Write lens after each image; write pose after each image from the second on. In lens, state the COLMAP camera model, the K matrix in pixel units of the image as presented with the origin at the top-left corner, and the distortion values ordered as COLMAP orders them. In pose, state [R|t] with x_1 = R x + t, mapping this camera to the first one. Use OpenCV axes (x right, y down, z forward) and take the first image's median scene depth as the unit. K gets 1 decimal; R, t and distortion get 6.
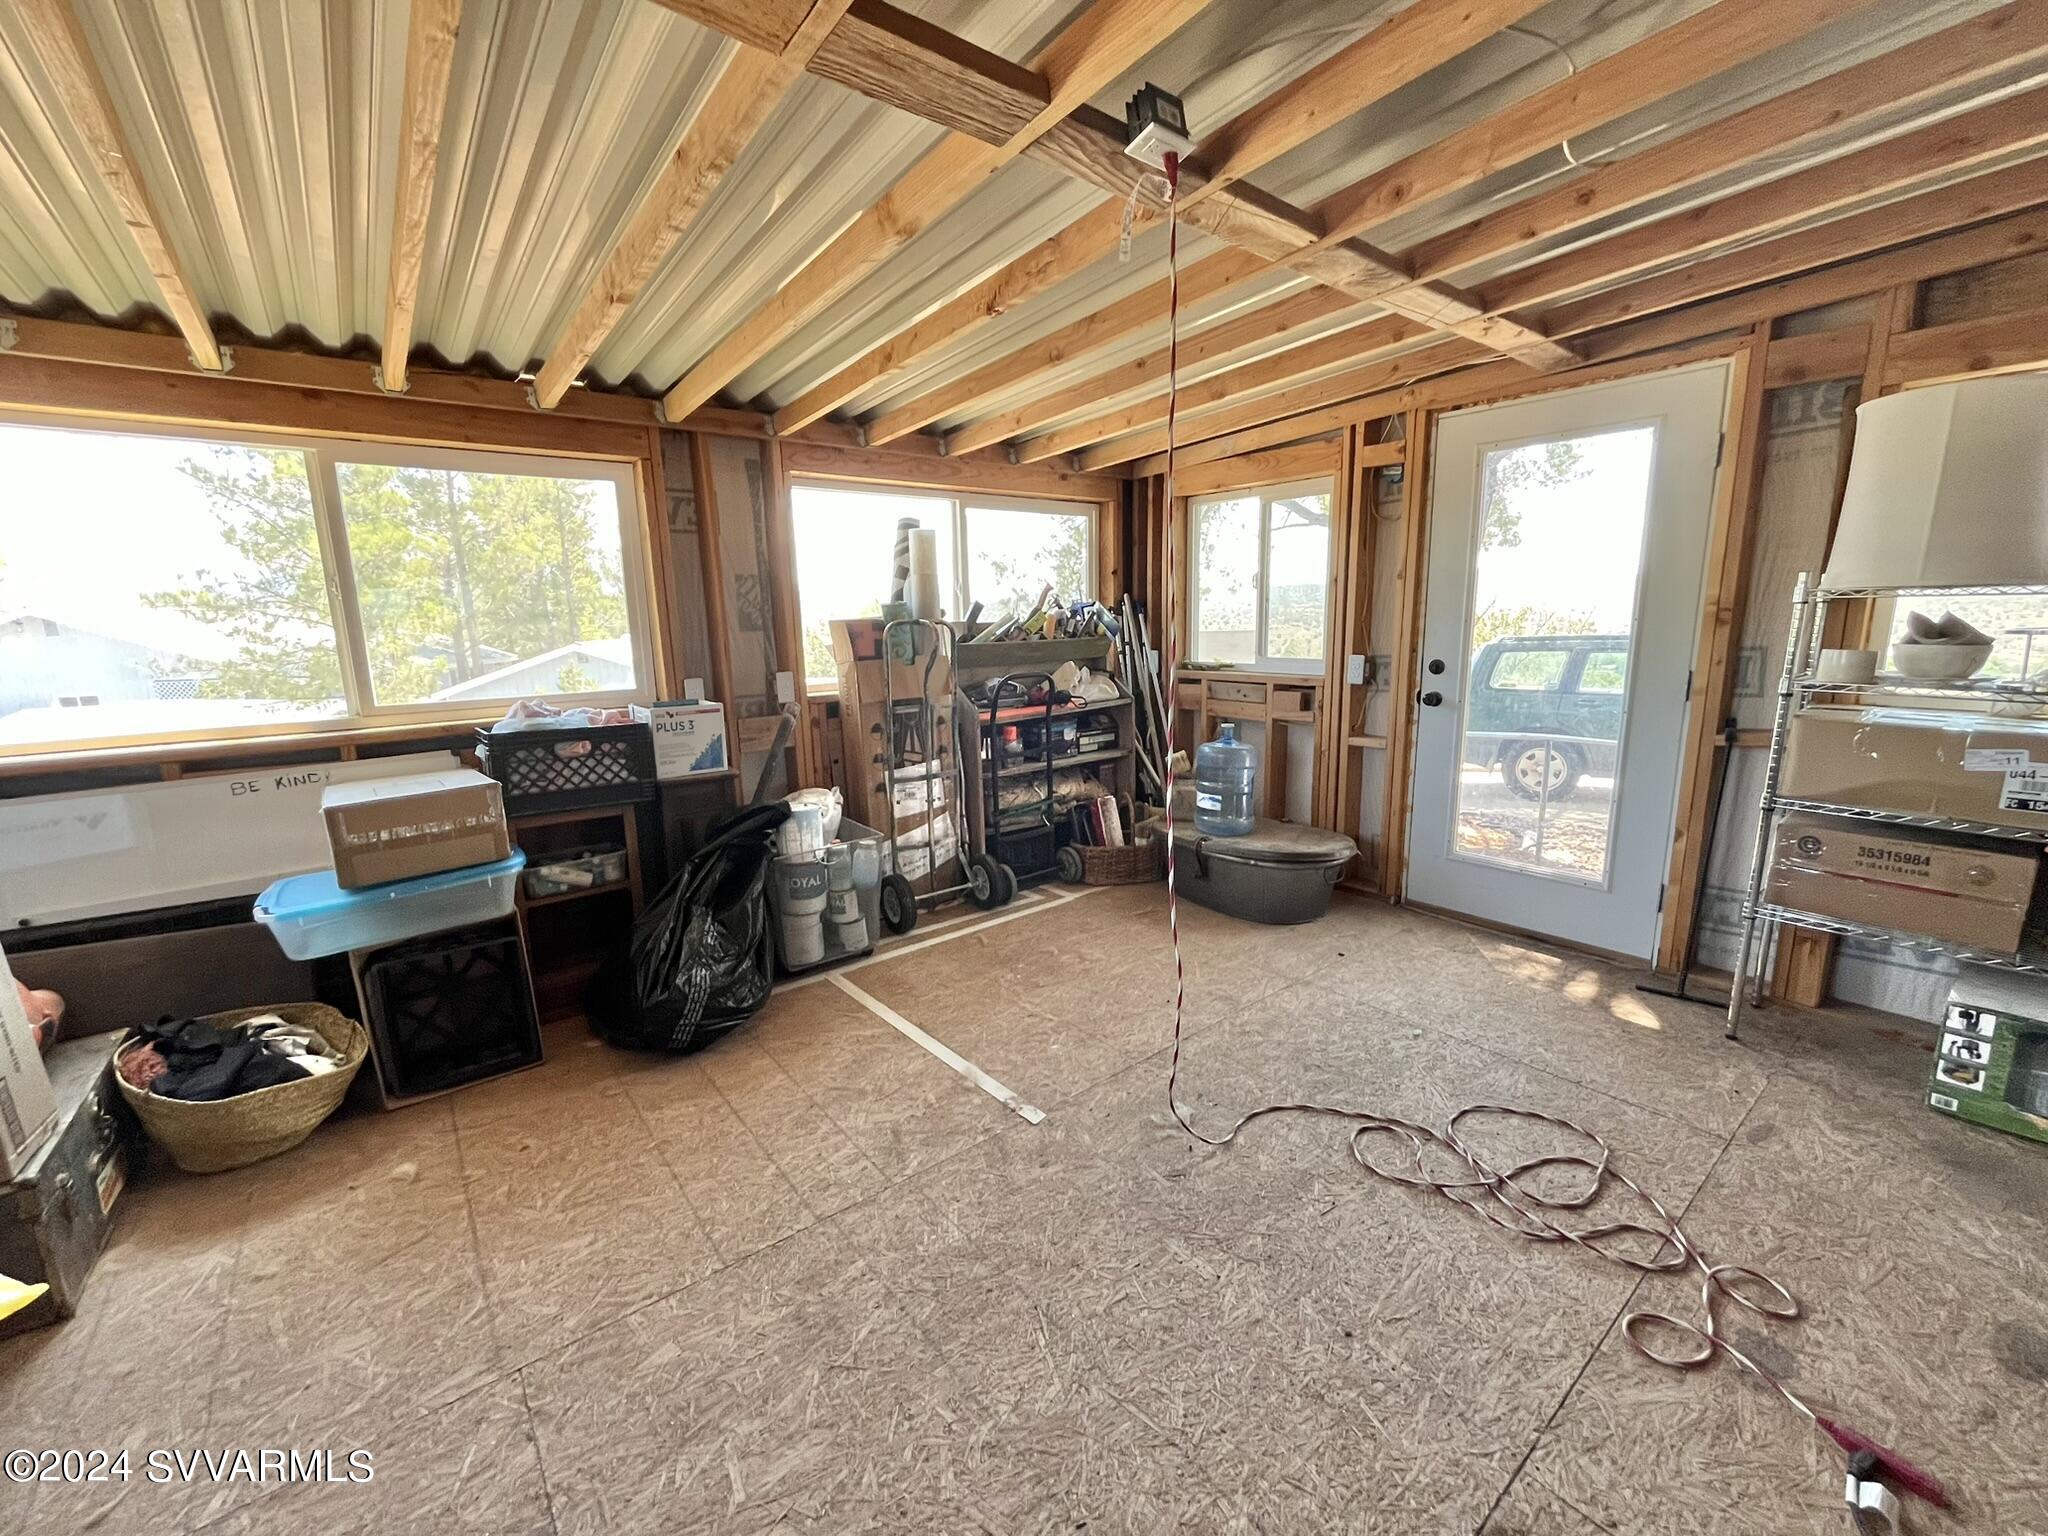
lens RADIAL K [[822.2, 0, 1024.0], [0, 822.2, 768.0], [0, 0, 1]] dist [0.000932, -0.000023]
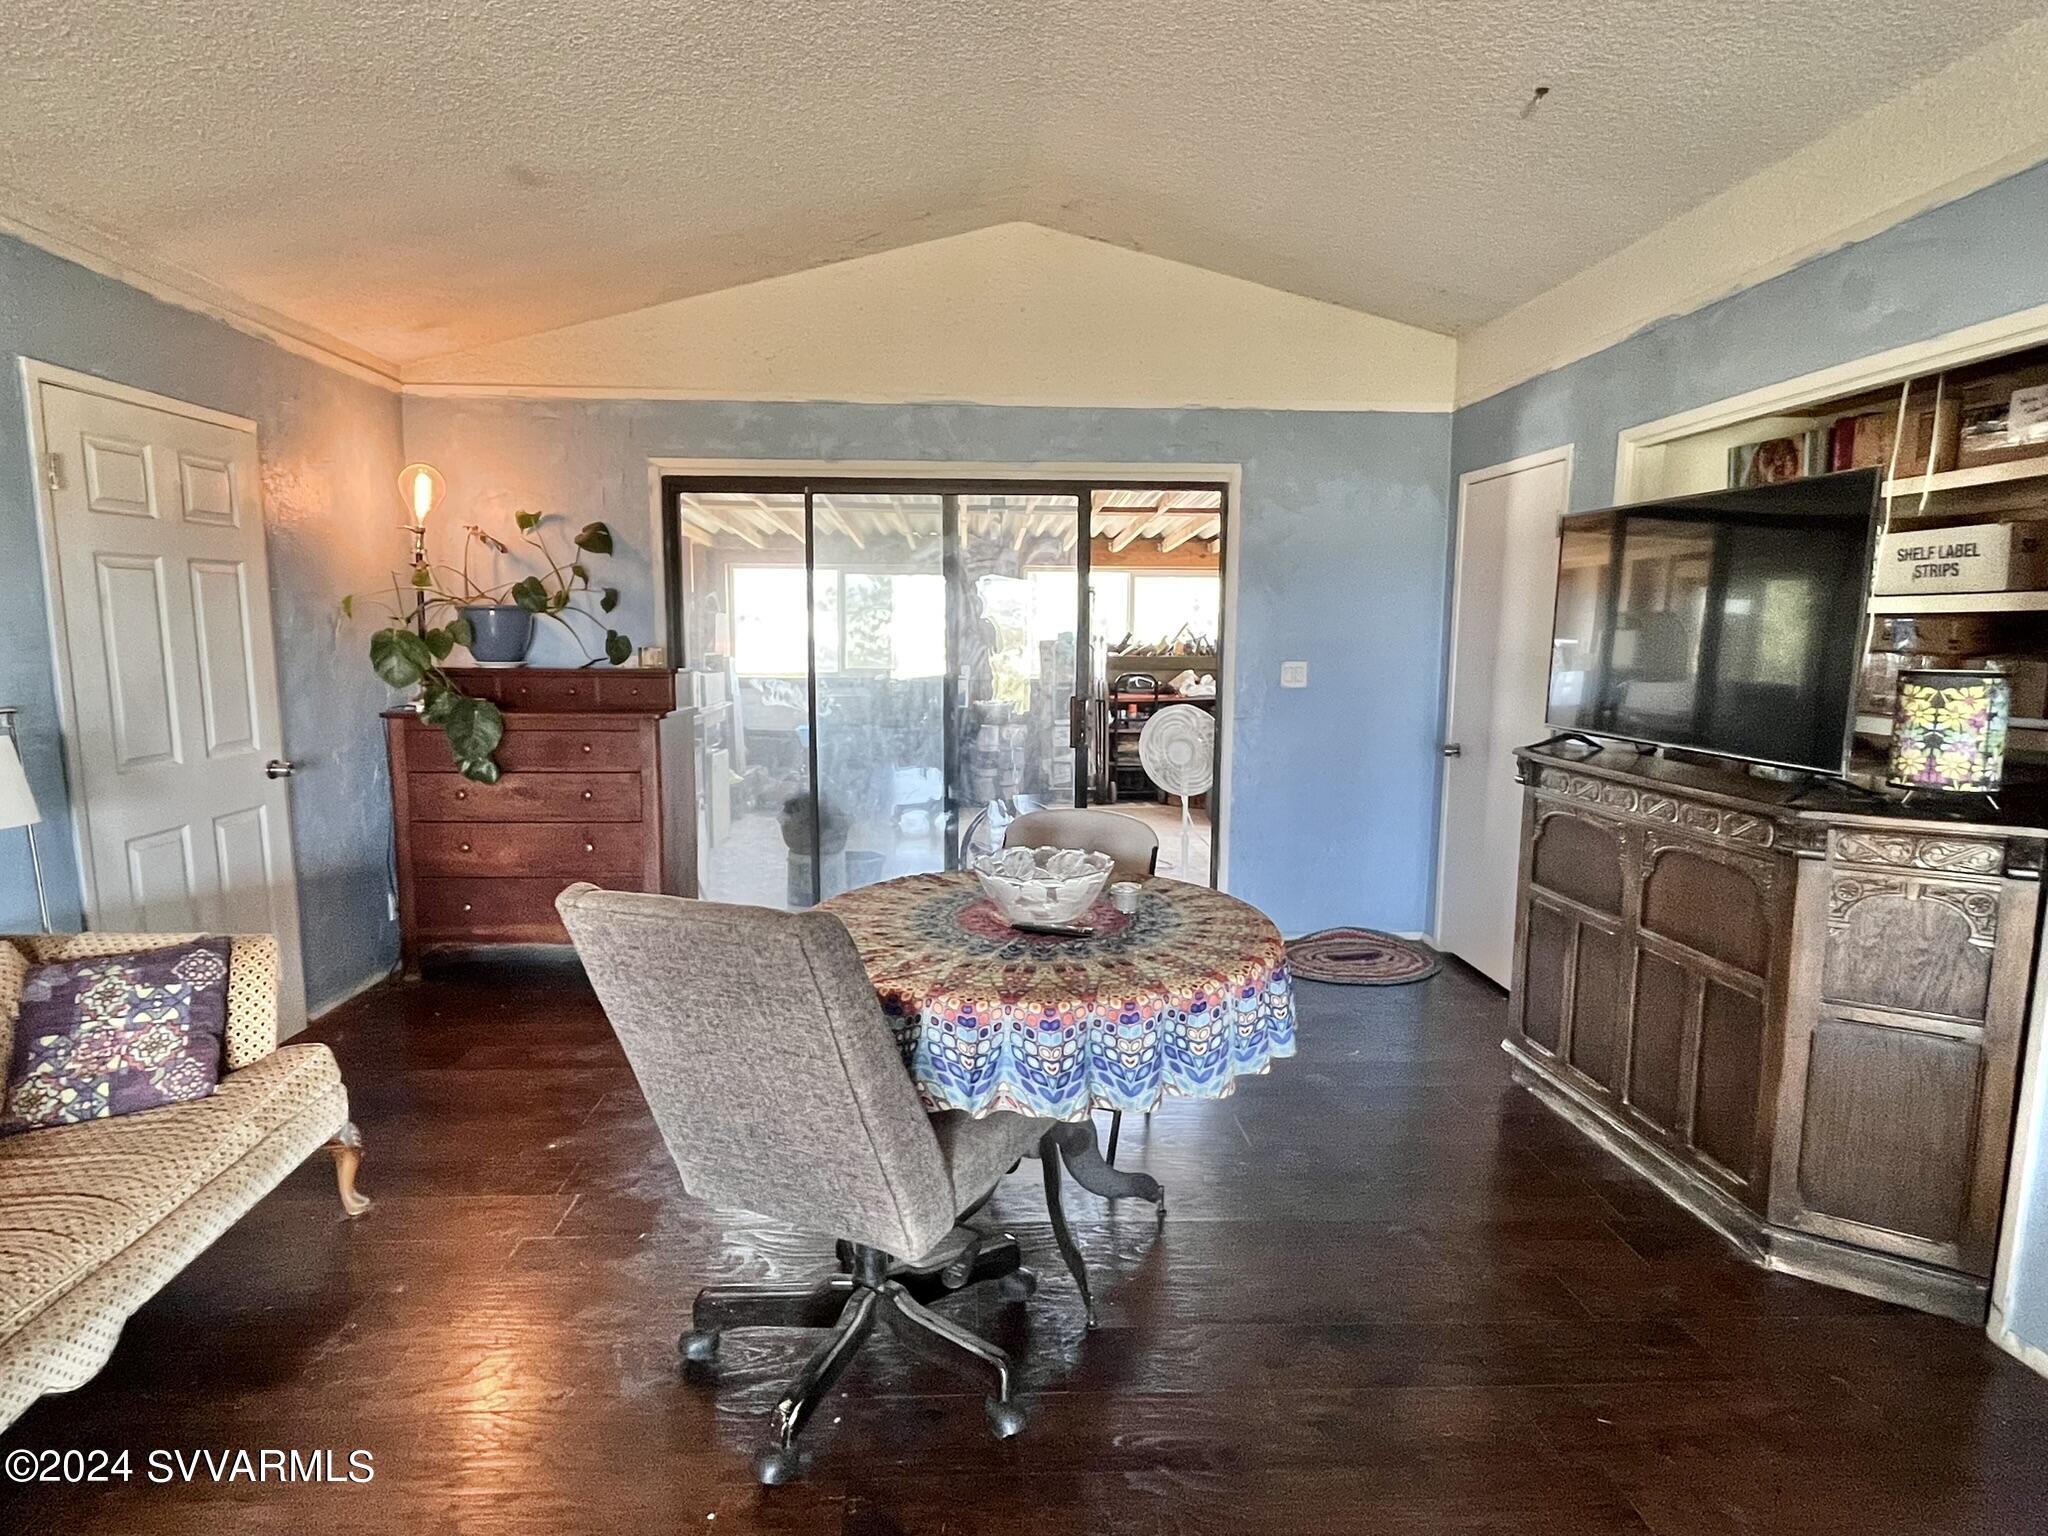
lens RADIAL K [[1098.1, 0, 1024.0], [0, 1098.1, 768.0], [0, 0, 1]] dist [0.001283, -0.001601]
pose [[0.810581, 0.102562, -0.576576, 1.082706], [-0.134019, 0.990904, -0.012147, 0.131899], [0.570086, 0.087118, 0.816953, -0.947599]]
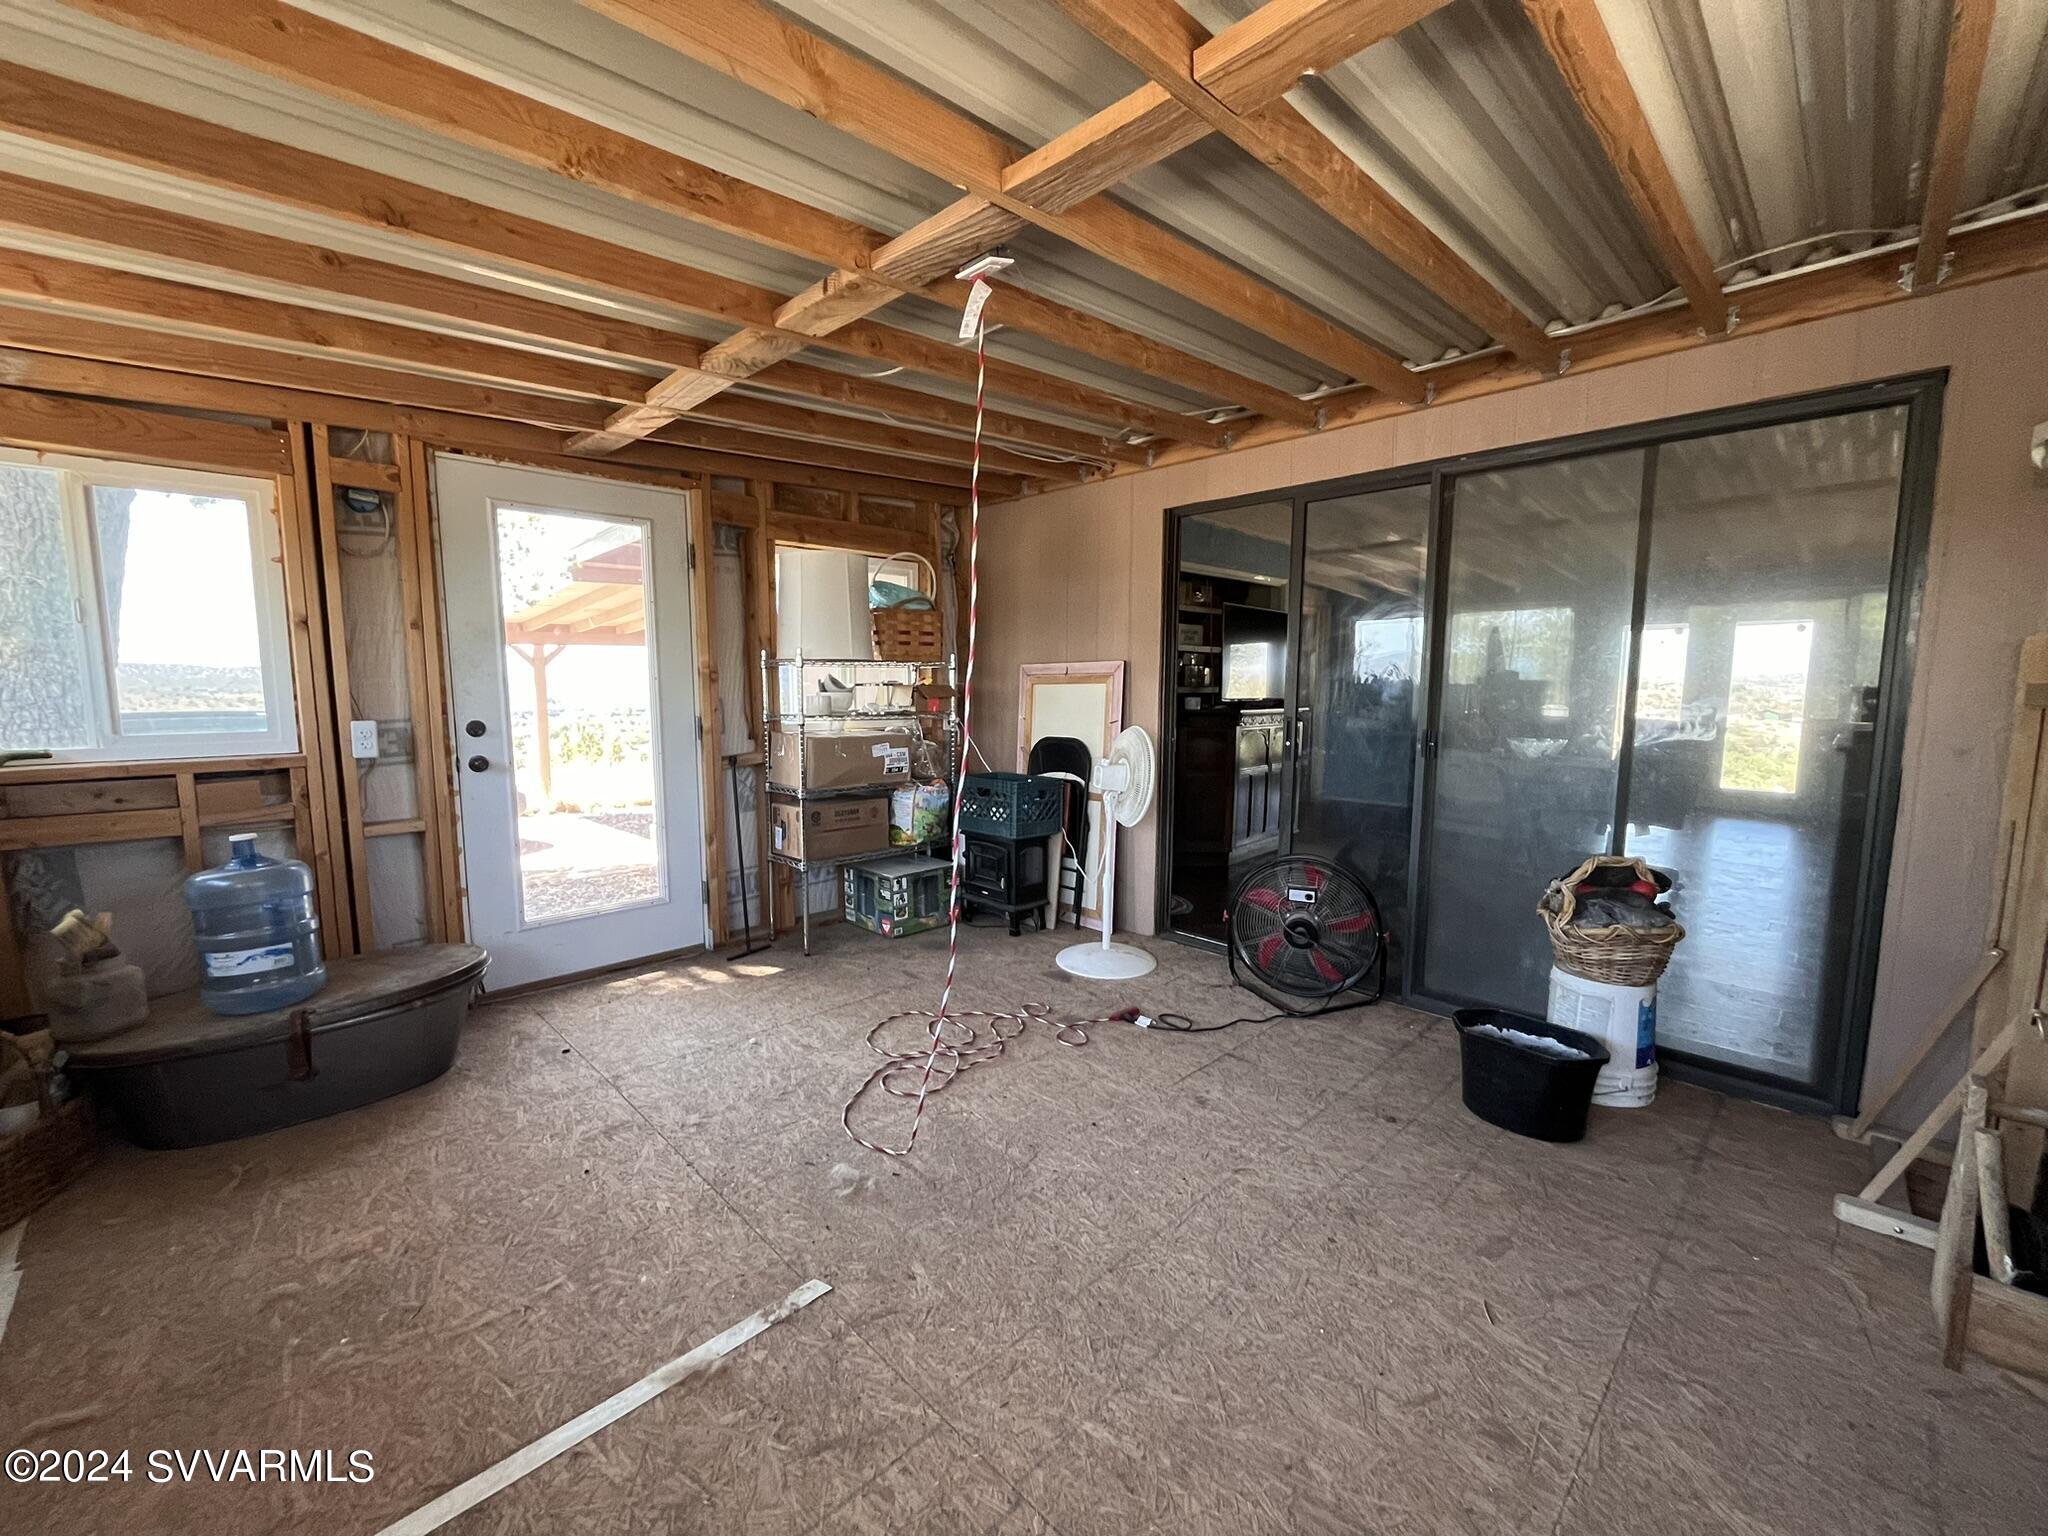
lens RADIAL K [[820.6, 0, 1024.0], [0, 820.6, 768.0], [0, 0, 1]] dist [-0.001567, -0.000267]
pose [[-0.094382, -0.084139, 0.991974, -0.554824], [0.186439, 0.977299, 0.100633, -0.071170], [-0.977923, 0.194440, -0.076553, 0.592373]]
